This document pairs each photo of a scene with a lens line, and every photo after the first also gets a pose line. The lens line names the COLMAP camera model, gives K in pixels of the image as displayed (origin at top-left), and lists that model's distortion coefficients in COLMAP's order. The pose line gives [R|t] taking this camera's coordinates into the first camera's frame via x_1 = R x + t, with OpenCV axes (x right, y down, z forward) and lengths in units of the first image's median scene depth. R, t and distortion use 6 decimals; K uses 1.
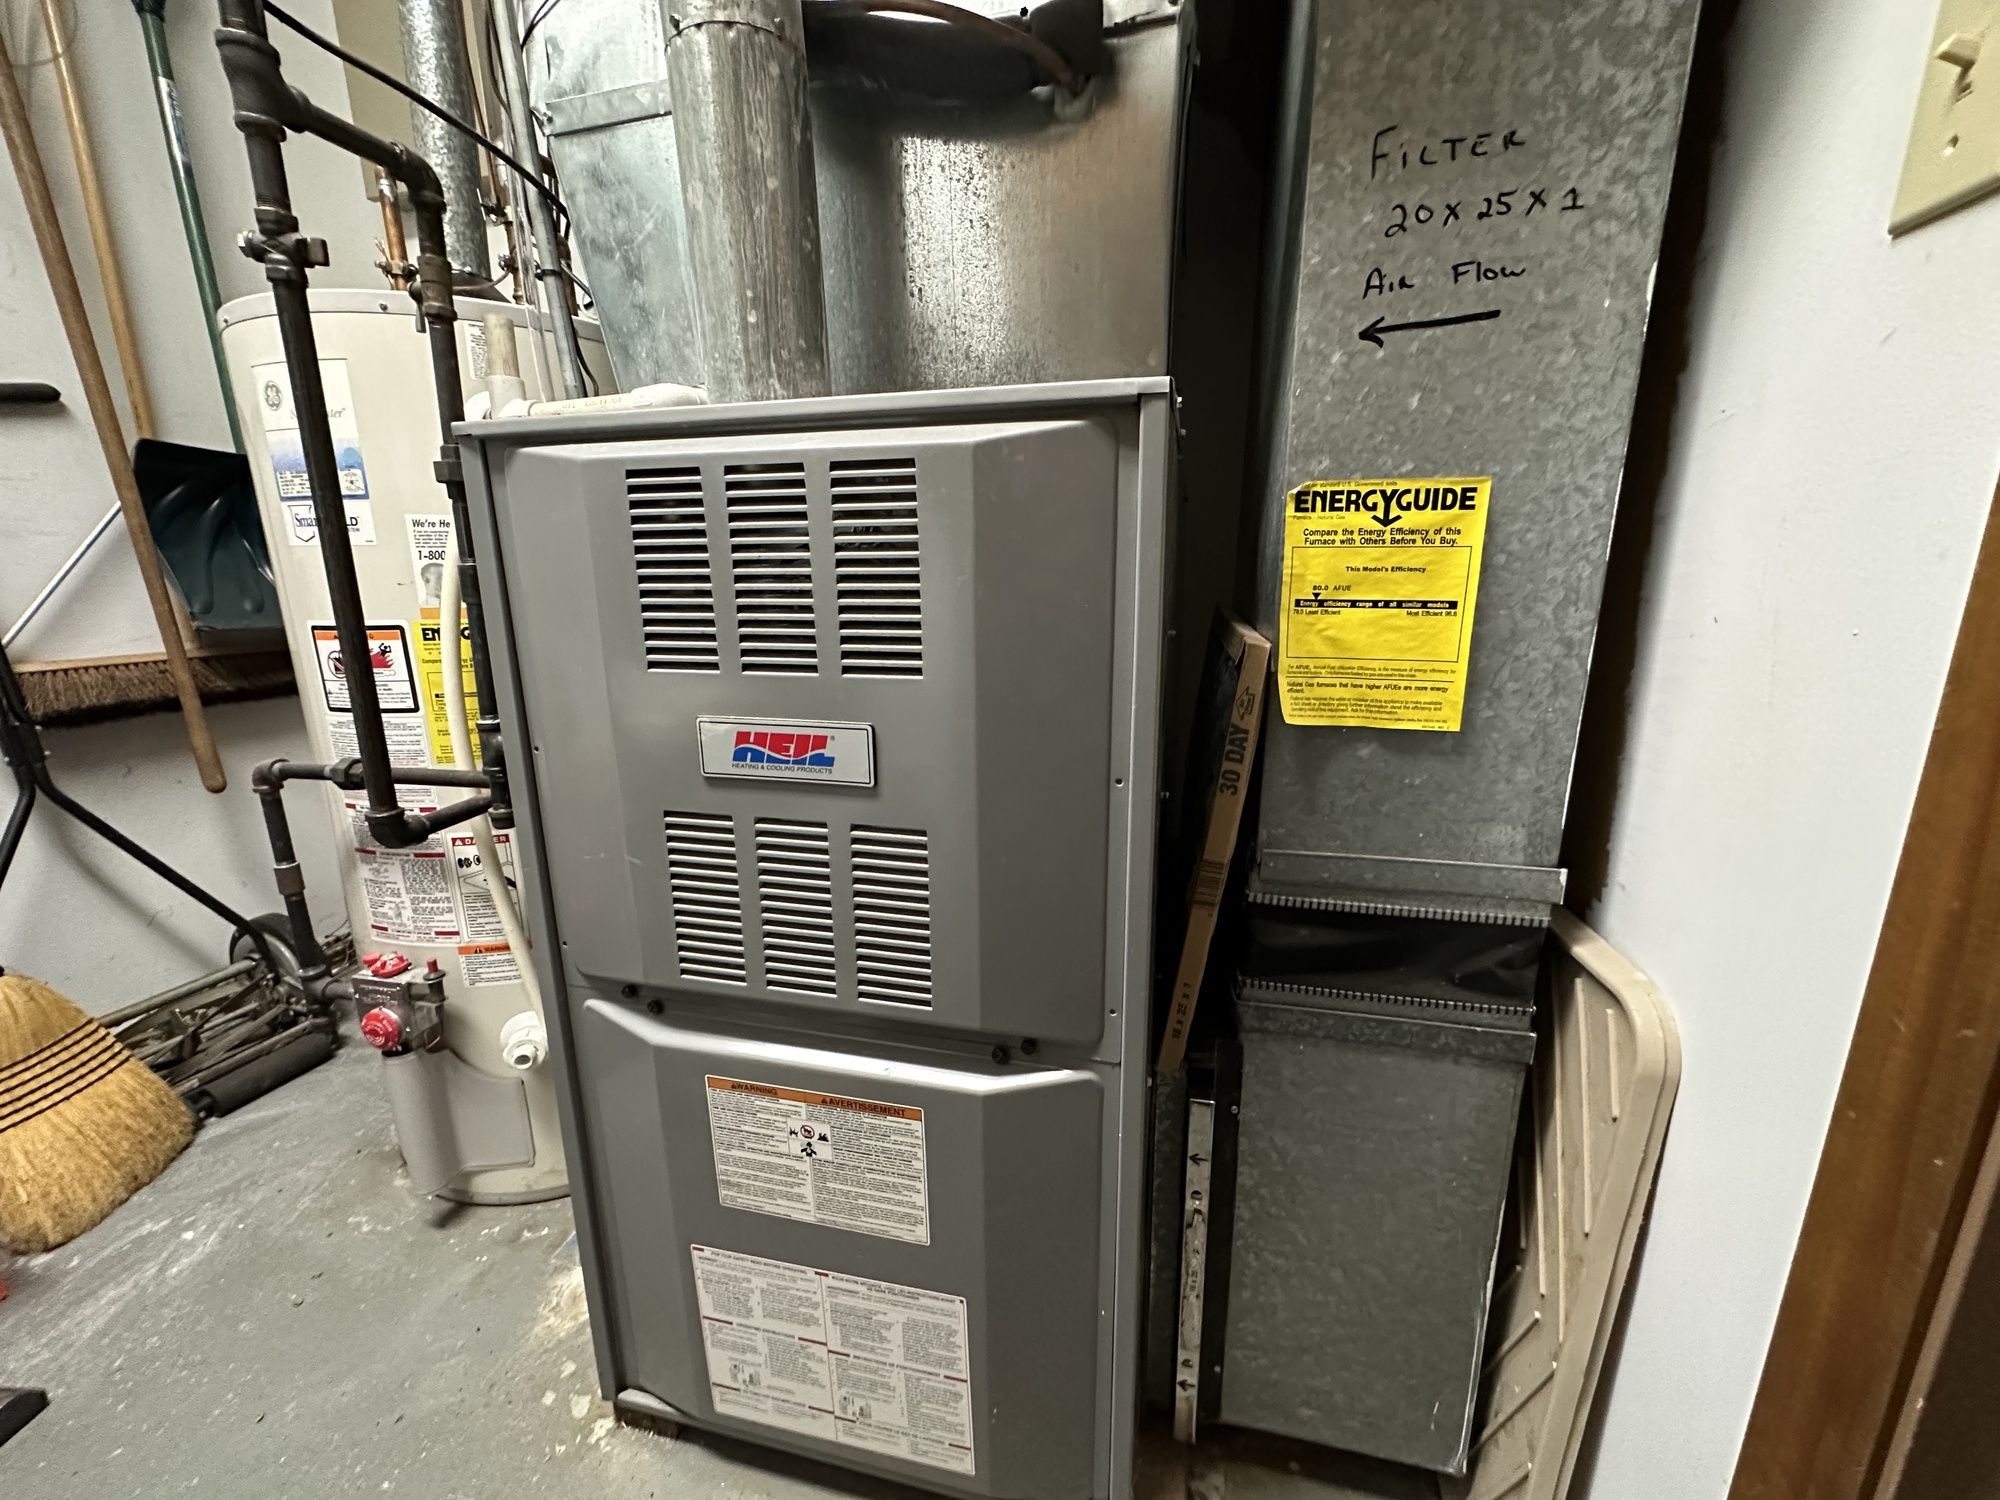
lens RADIAL K [[797.4, 0, 999.4], [0, 797.4, 750.9], [0, 0, 1]] dist [-0.002266, 0.000253]
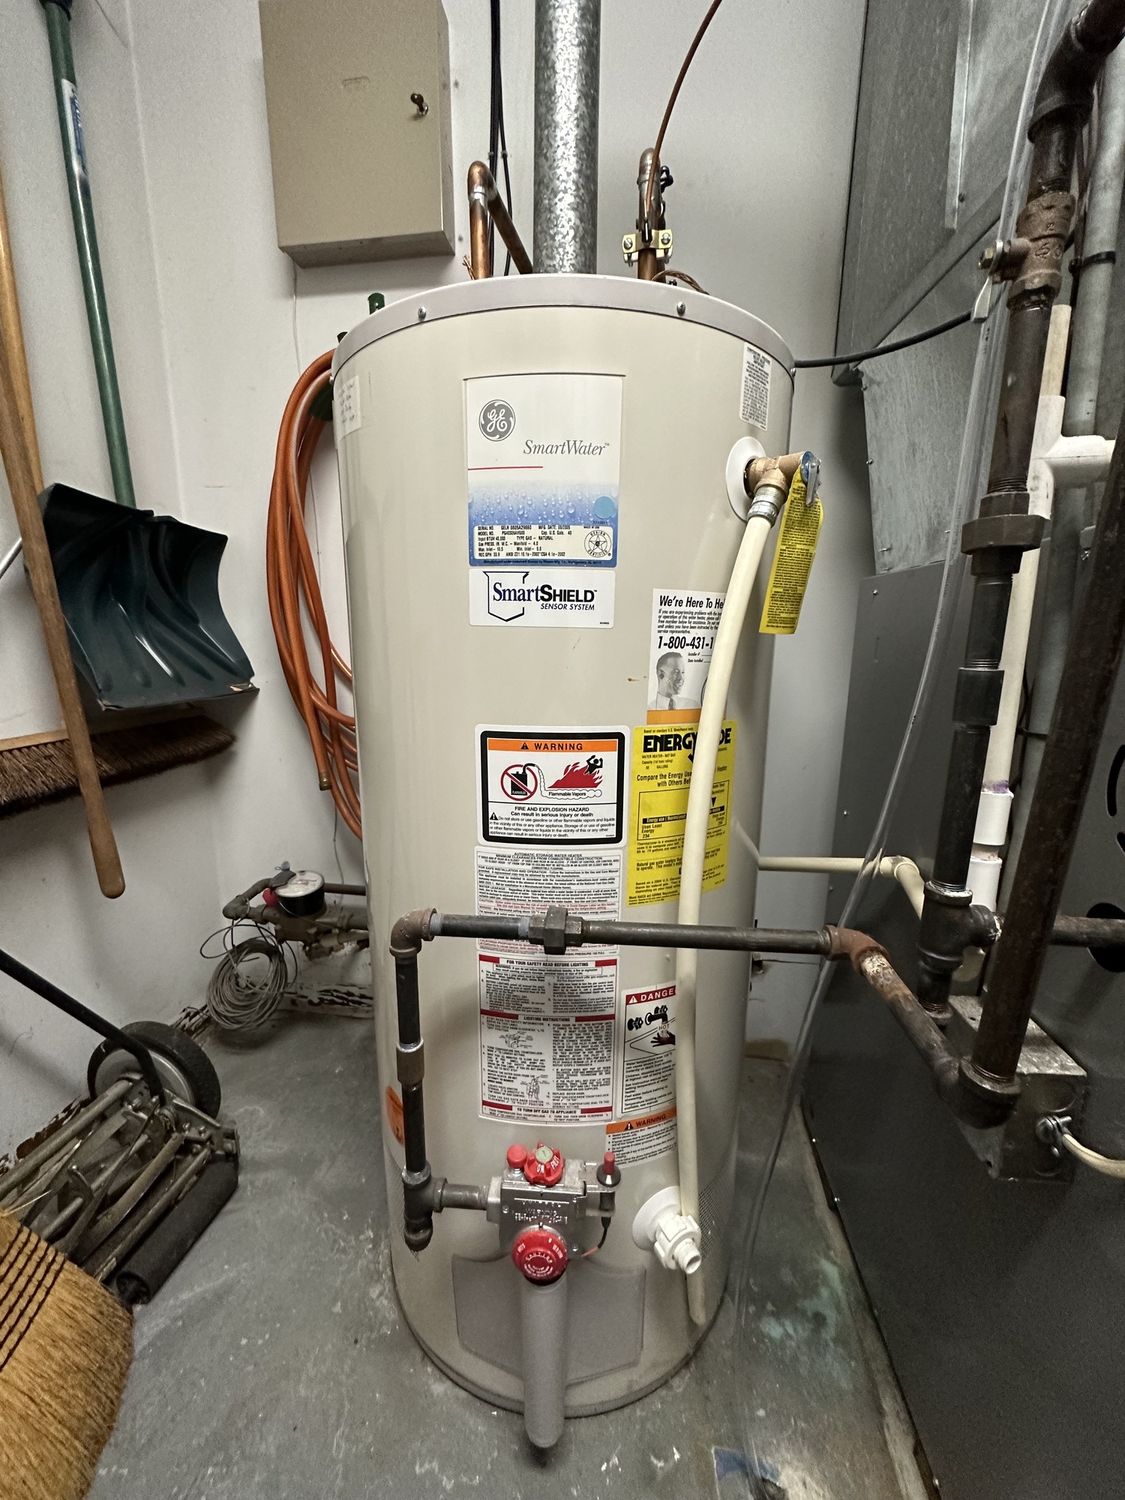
lens RADIAL K [[598.1, 0, 562.7], [0, 598.1, 749.1], [0, 0, 1]] dist [-0.002266, 0.000253]
pose [[0.991427, -0.005578, 0.130546, -0.817280], [0.009512, 0.999519, -0.029531, -0.116405], [-0.130318, 0.030520, 0.991002, 0.408834]]
